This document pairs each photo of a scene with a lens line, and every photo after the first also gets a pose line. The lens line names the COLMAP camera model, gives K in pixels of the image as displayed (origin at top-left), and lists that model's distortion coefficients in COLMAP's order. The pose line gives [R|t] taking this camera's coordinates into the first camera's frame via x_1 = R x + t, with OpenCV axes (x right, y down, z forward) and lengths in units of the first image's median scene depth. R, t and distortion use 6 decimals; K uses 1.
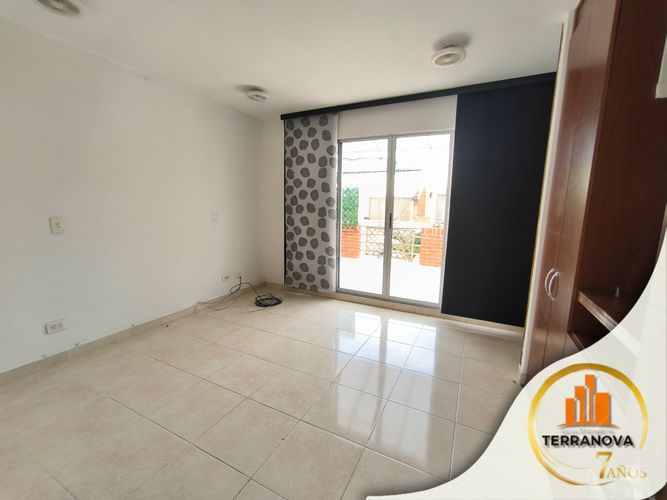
lens RADIAL K [[285.2, 0, 333.5], [0, 285.2, 250.0], [0, 0, 1]] dist [-0.001893, 0.001294]
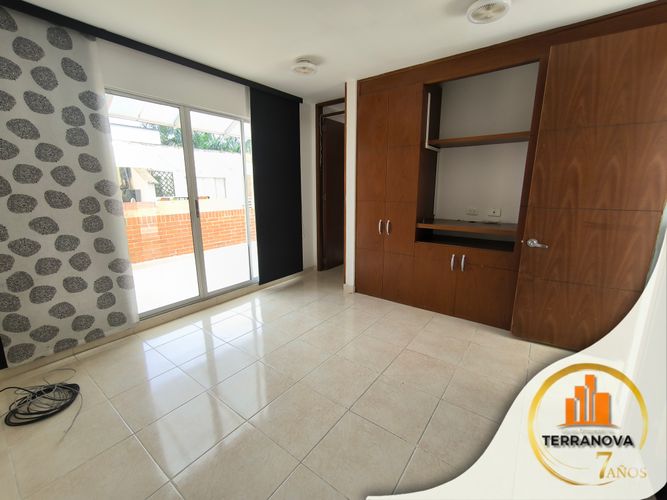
lens RADIAL K [[285.2, 0, 333.5], [0, 285.2, 250.0], [0, 0, 1]] dist [-0.001893, 0.001294]
pose [[0.182917, -0.231361, 0.955517, -0.542430], [0.156243, 0.966404, 0.204087, -0.087335], [-0.970634, 0.111962, 0.212920, 0.404724]]
